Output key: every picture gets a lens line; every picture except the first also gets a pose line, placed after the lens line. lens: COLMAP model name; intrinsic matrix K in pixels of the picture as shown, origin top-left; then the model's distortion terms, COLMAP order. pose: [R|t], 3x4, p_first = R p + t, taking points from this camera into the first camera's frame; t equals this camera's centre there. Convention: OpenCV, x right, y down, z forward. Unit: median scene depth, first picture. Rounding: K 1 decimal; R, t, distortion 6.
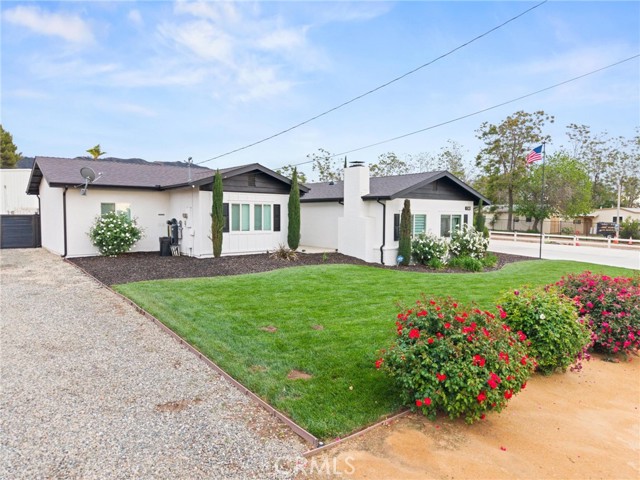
lens RADIAL K [[436.8, 0, 316.8], [0, 436.8, 239.6], [0, 0, 1]] dist [0.010184, -0.007380]
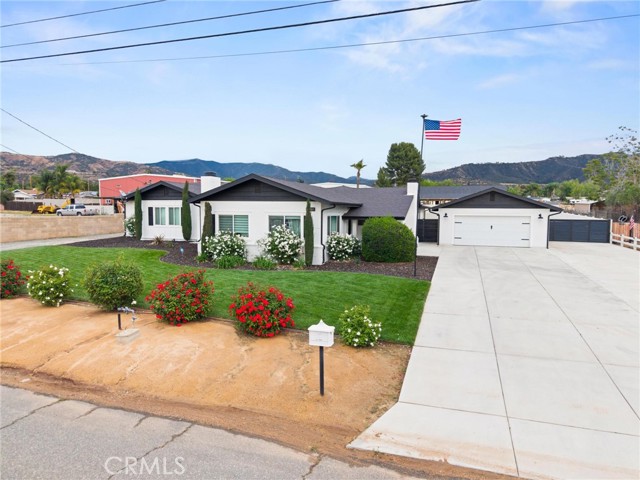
lens RADIAL K [[436.8, 0, 321.9], [0, 436.8, 253.3], [0, 0, 1]] dist [0.010184, -0.007380]
pose [[0.538485, 0.078181, -0.839001, 1.384064], [-0.055638, 0.996813, 0.057177, -0.038260], [0.840796, 0.015892, 0.541118, 0.618212]]
